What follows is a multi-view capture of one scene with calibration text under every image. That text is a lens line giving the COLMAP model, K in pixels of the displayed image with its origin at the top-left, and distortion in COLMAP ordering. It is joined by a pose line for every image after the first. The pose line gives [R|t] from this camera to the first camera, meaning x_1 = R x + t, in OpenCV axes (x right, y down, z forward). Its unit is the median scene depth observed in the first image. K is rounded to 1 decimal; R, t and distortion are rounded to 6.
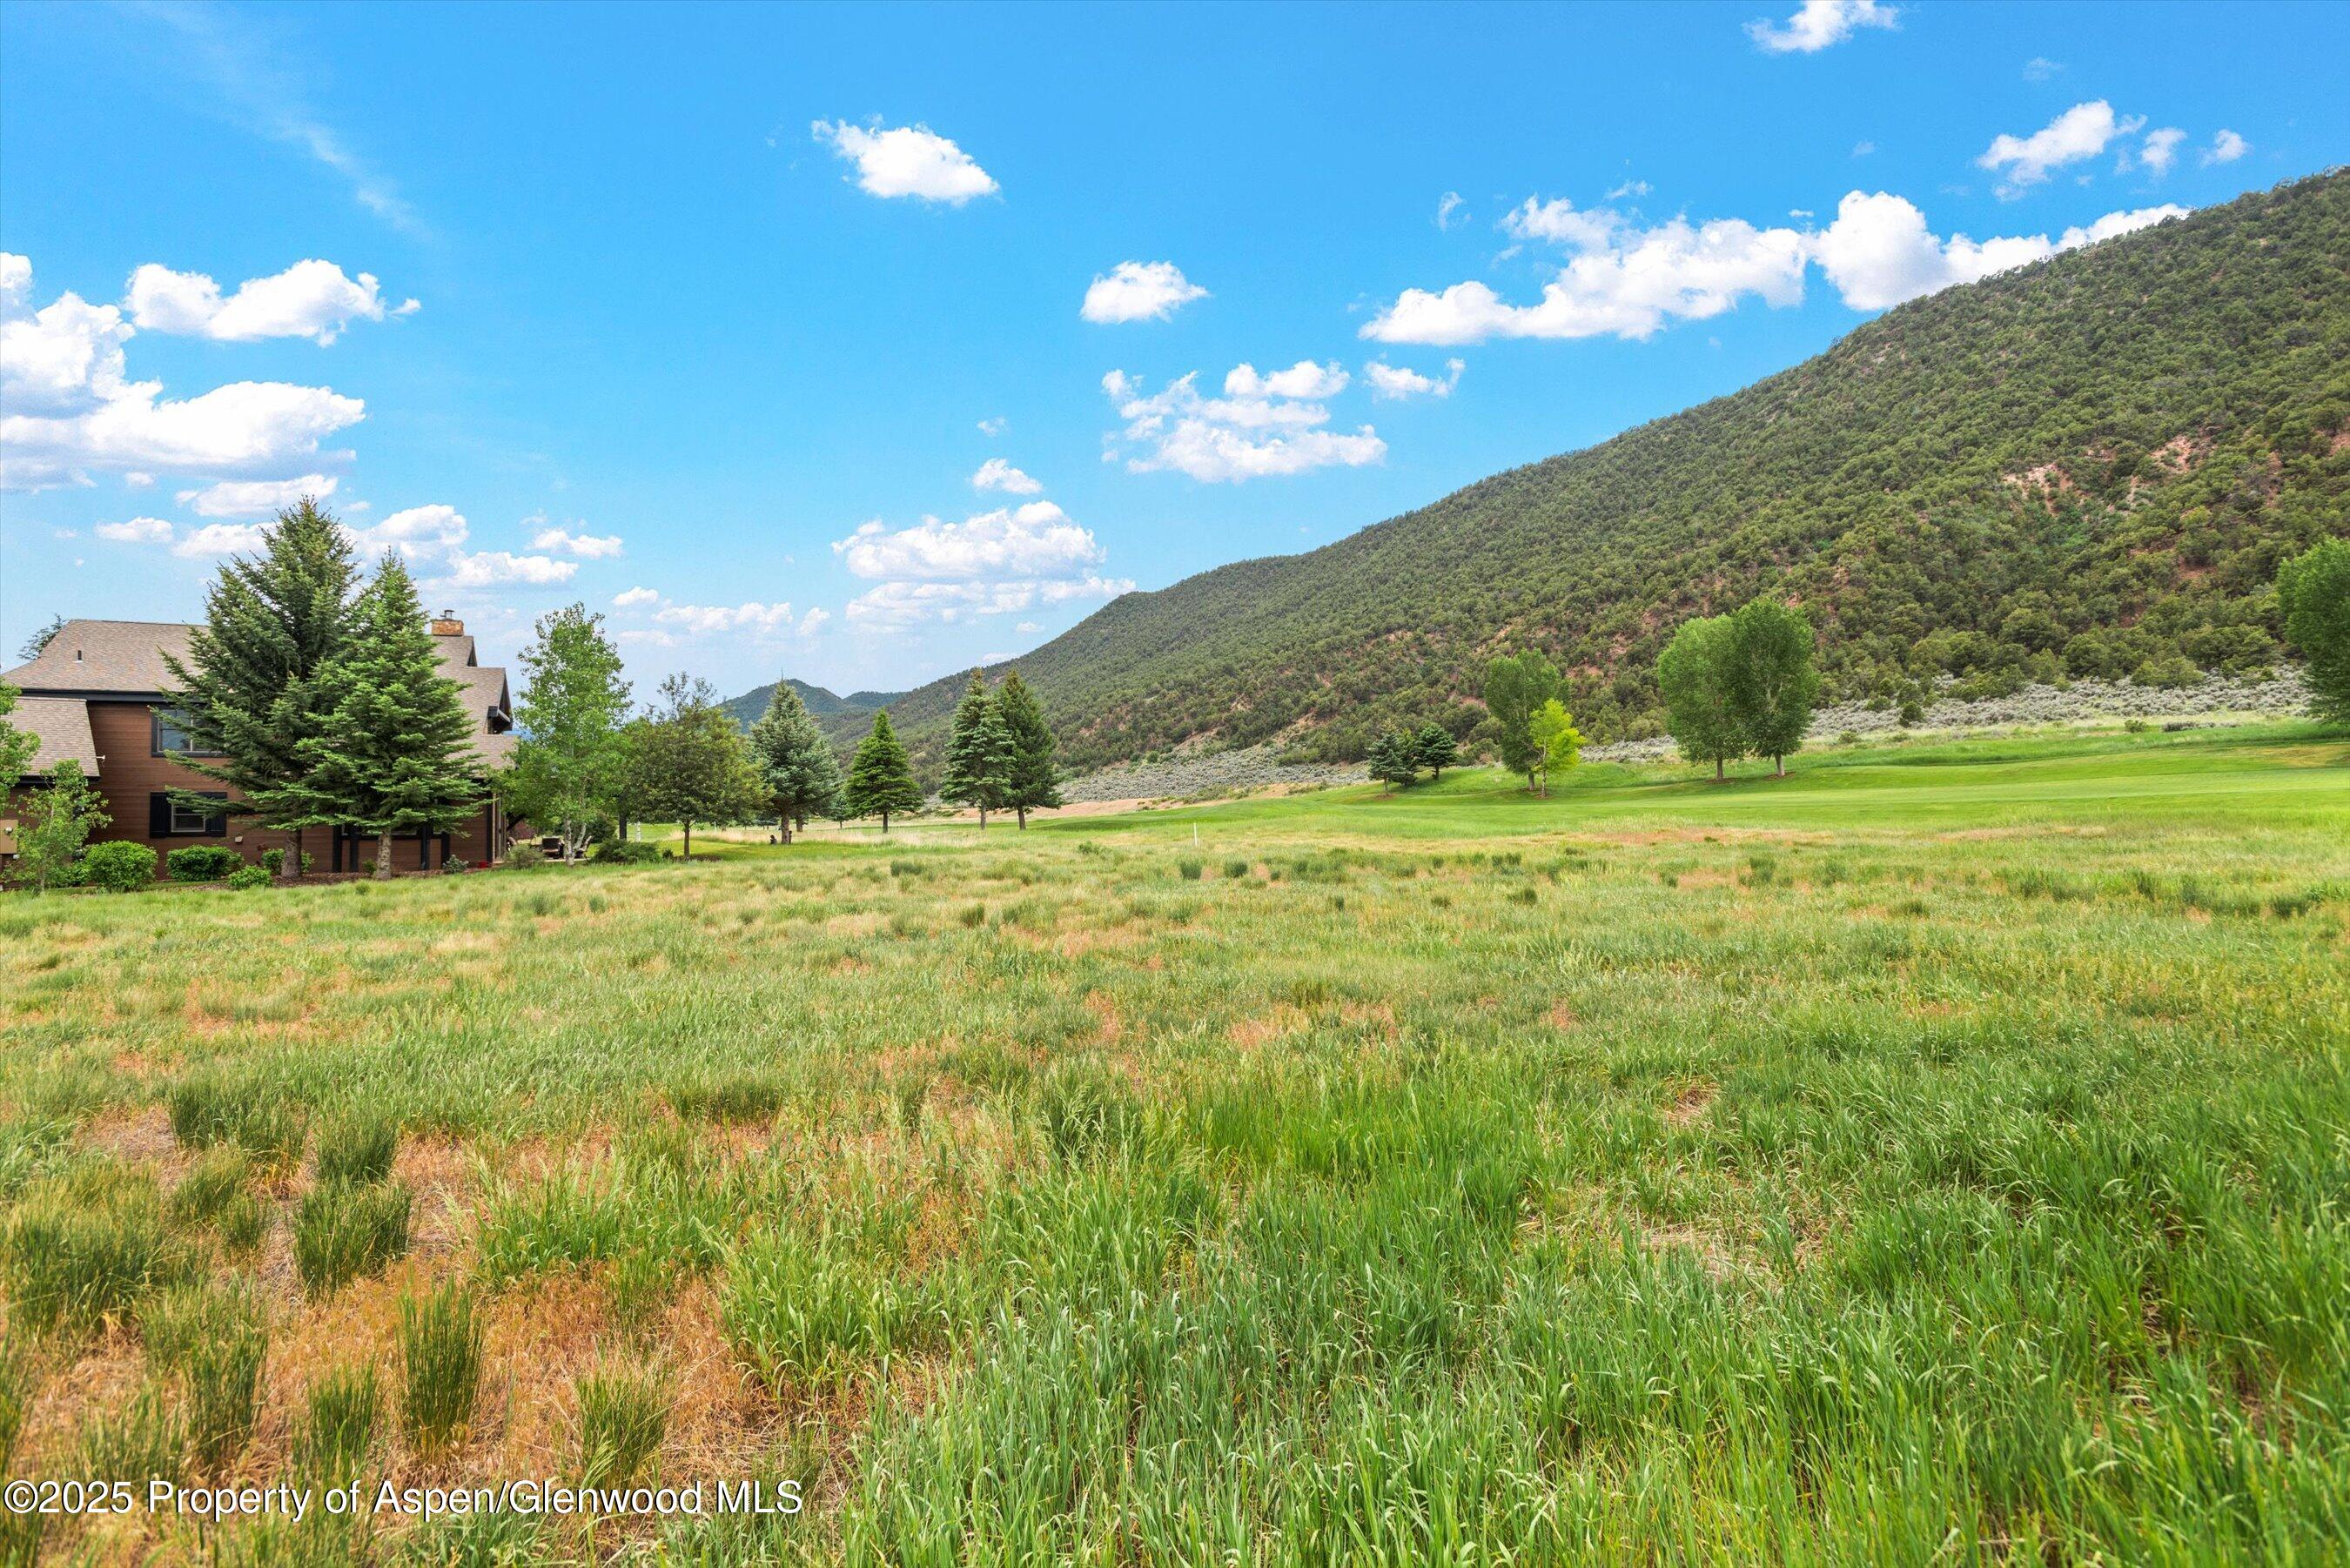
lens RADIAL K [[1182.6, 0, 1156.3], [0, 1182.6, 787.2], [0, 0, 1]] dist [0.001310, -0.002812]
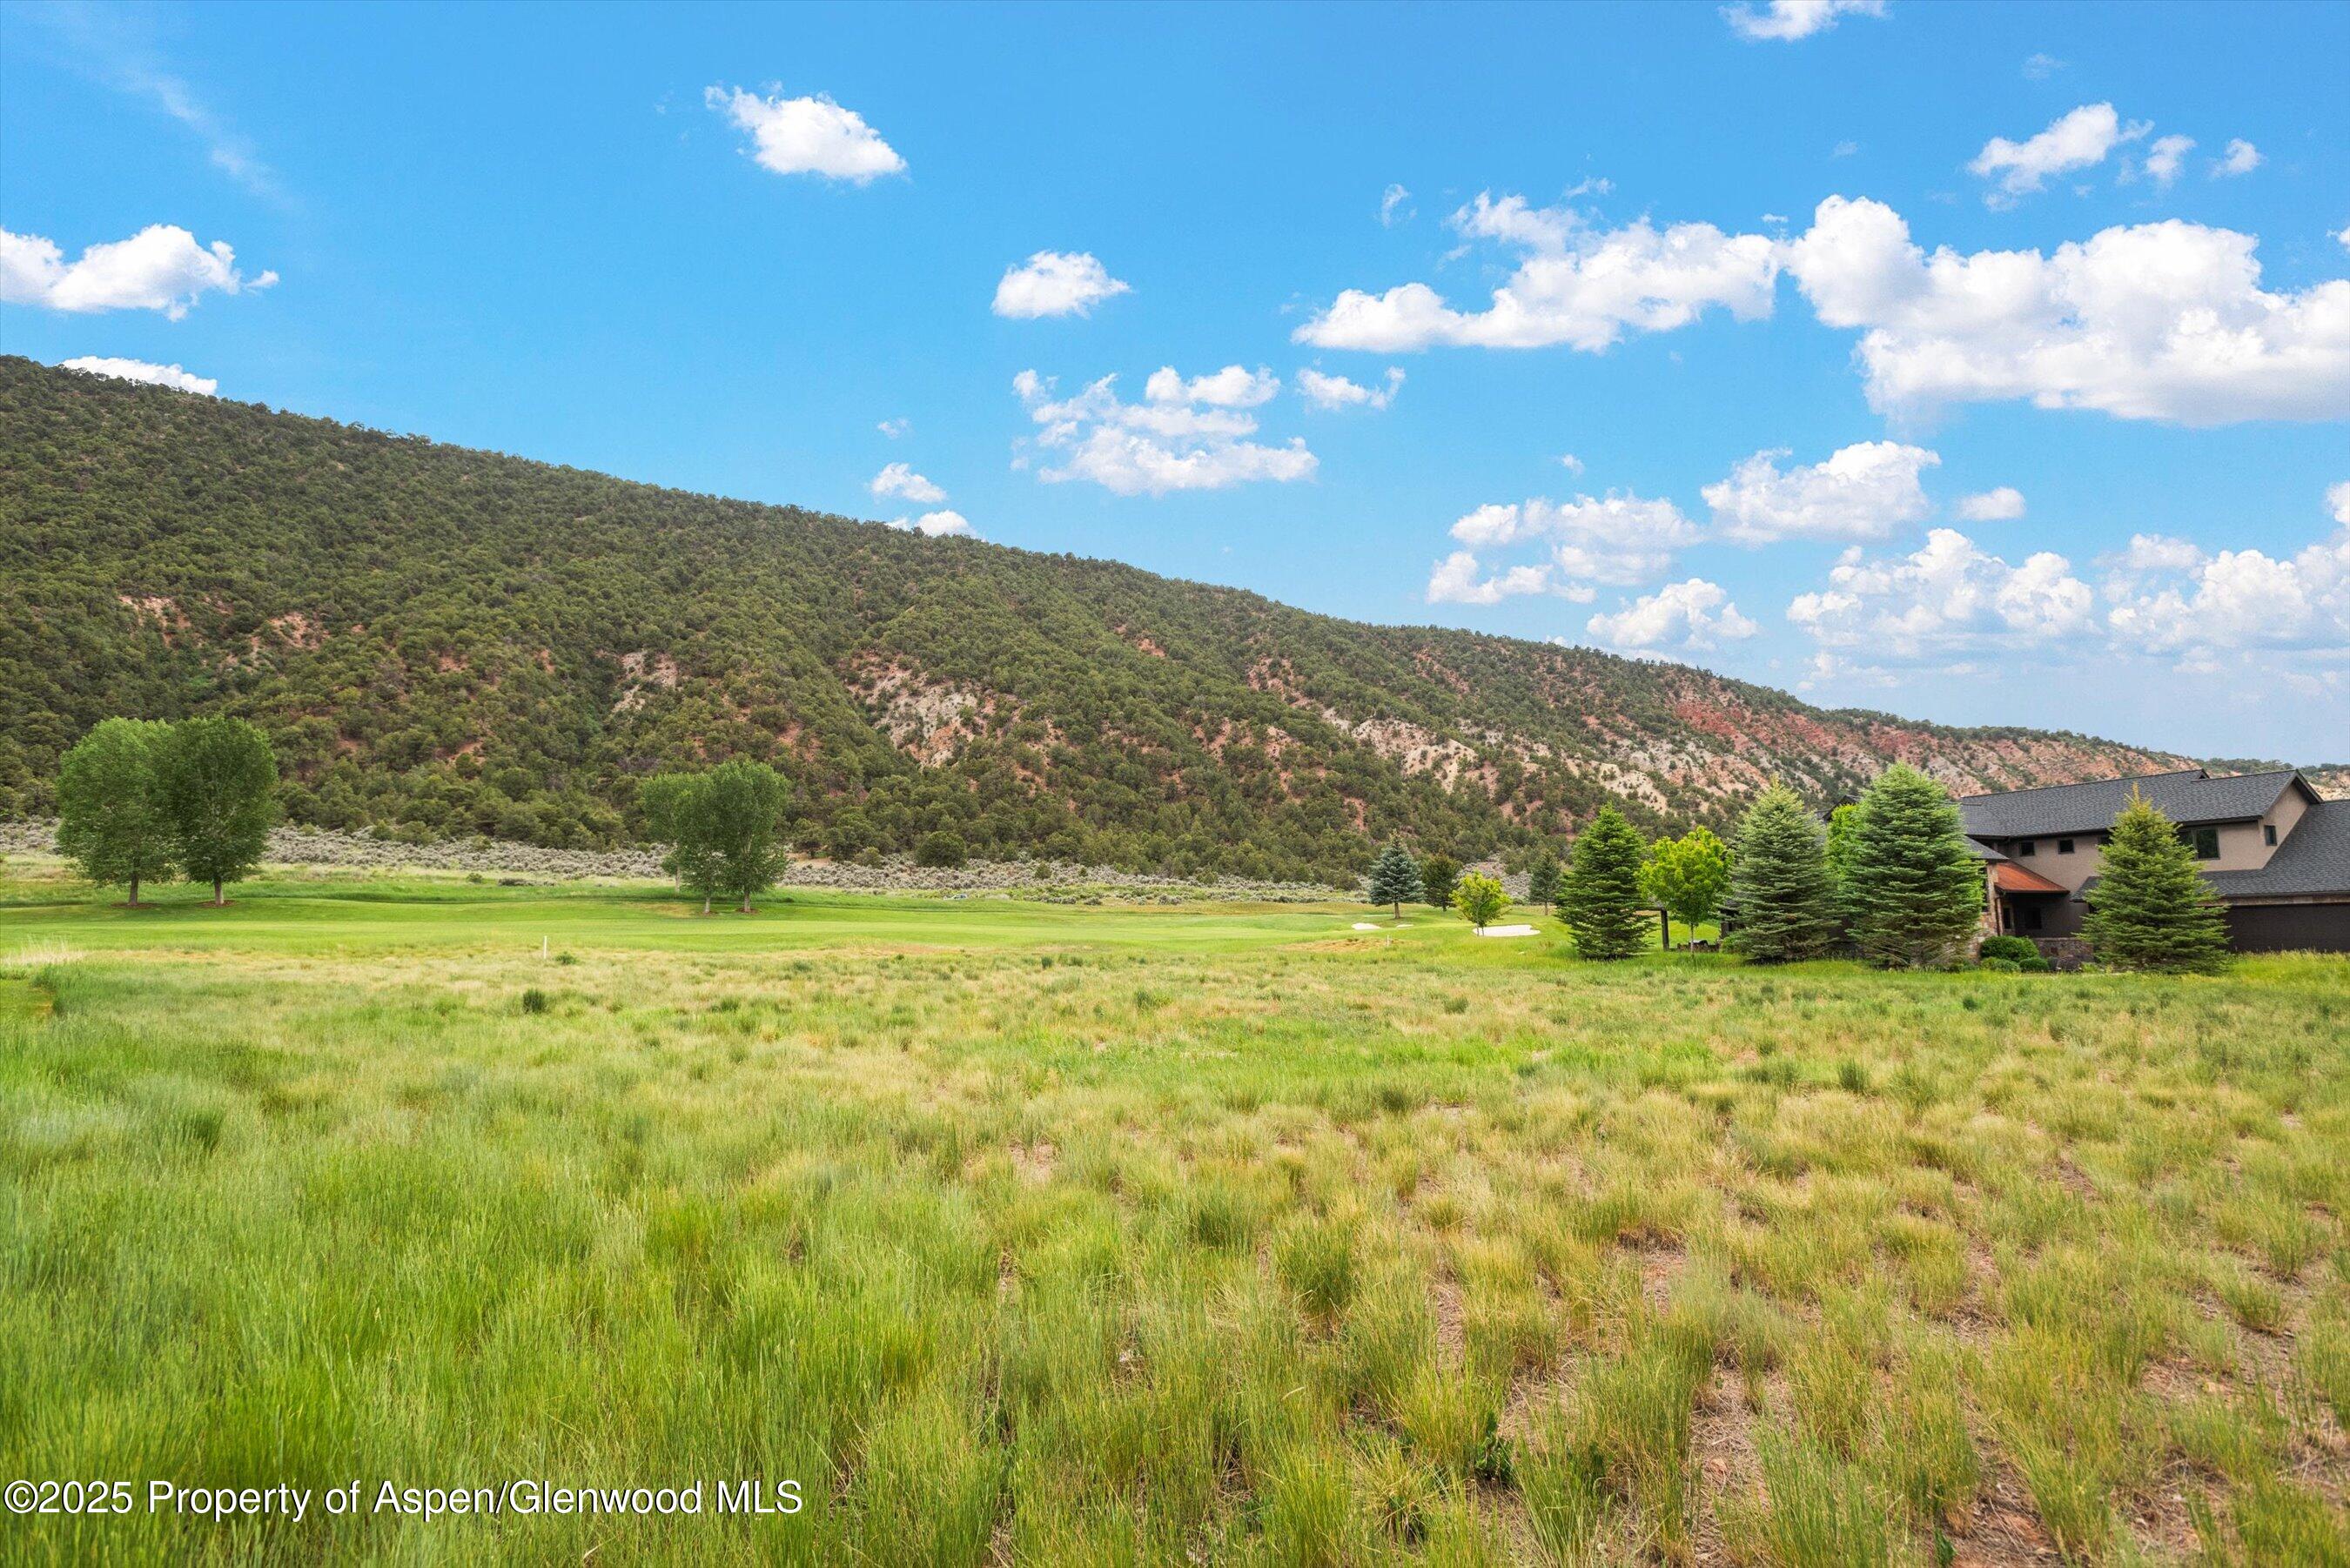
lens RADIAL K [[1137.7, 0, 1186.9], [0, 1137.7, 815.3], [0, 0, 1]] dist [0.024685, -0.009619]
pose [[0.108555, 0.128041, 0.985810, -0.088071], [-0.030937, 0.991625, -0.125390, 0.003385], [-0.993609, -0.016886, 0.111607, 0.036453]]
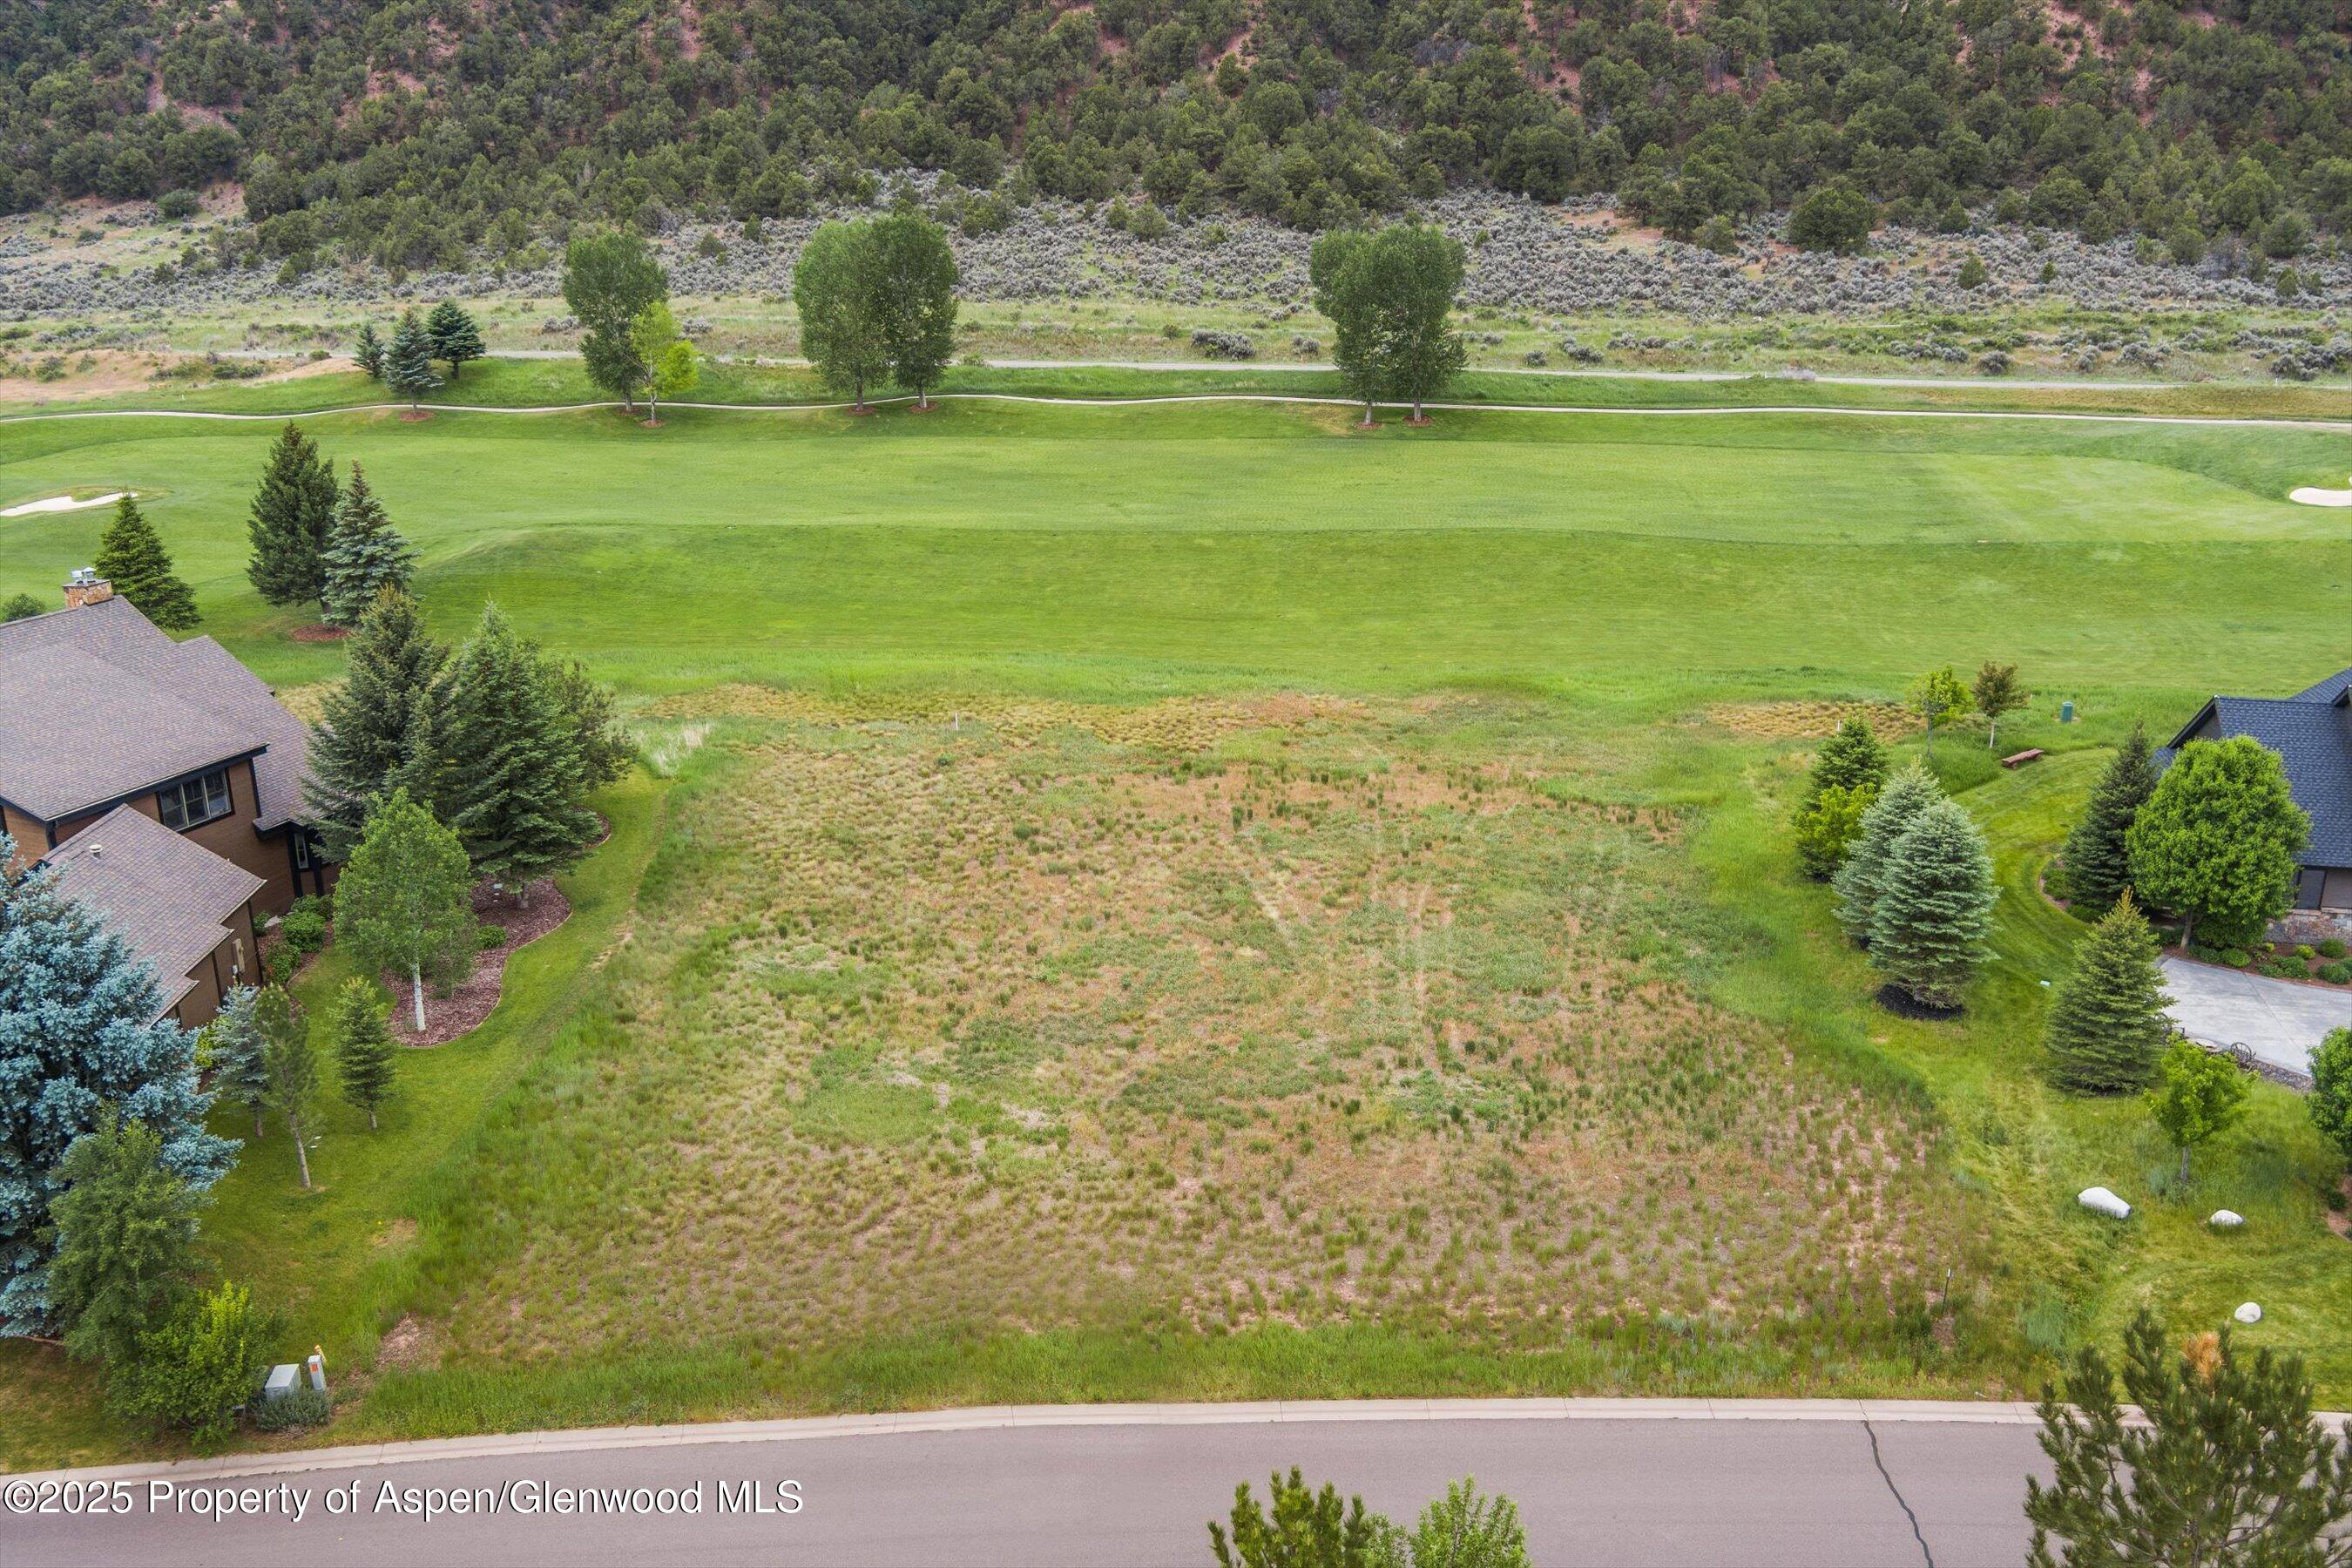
lens RADIAL K [[1902.9, 0, 1176.0], [0, 1902.9, 784.0], [0, 0, 1]] dist [-0.076109, 0.040772]
pose [[0.684712, -0.202216, 0.700199, -0.131053], [-0.031946, 0.951487, 0.306026, -0.055526], [-0.728113, -0.231908, 0.645034, -0.056410]]
